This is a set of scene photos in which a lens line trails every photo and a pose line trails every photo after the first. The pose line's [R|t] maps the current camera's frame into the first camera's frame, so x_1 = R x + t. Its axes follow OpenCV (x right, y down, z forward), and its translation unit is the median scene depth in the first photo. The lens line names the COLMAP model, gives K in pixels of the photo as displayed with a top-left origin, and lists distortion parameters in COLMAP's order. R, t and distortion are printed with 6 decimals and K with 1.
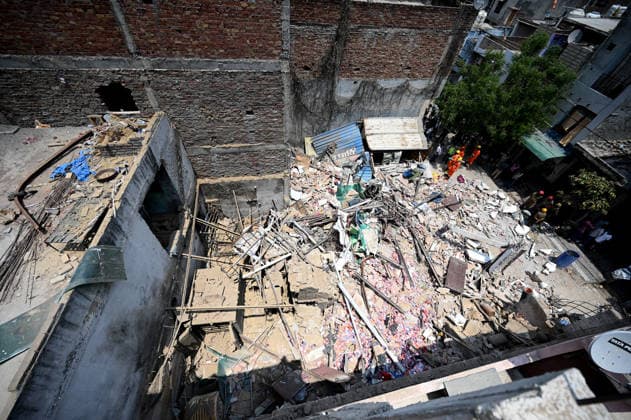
lens RADIAL K [[253.6, 0, 315.5], [0, 253.6, 210.0], [0, 0, 1]] dist [-0.001158, -0.000214]
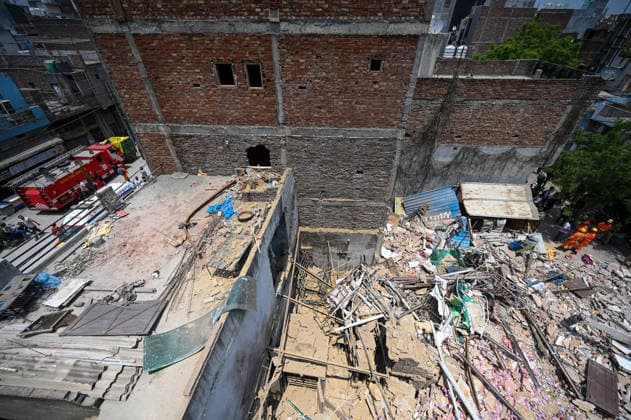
lens RADIAL K [[253.6, 0, 315.5], [0, 253.6, 210.0], [0, 0, 1]] dist [-0.001158, -0.000214]
pose [[0.961181, 0.087300, -0.261744, -0.120390], [-0.141648, 0.970205, -0.196568, 0.014068], [0.236785, 0.226013, 0.944908, -0.036103]]
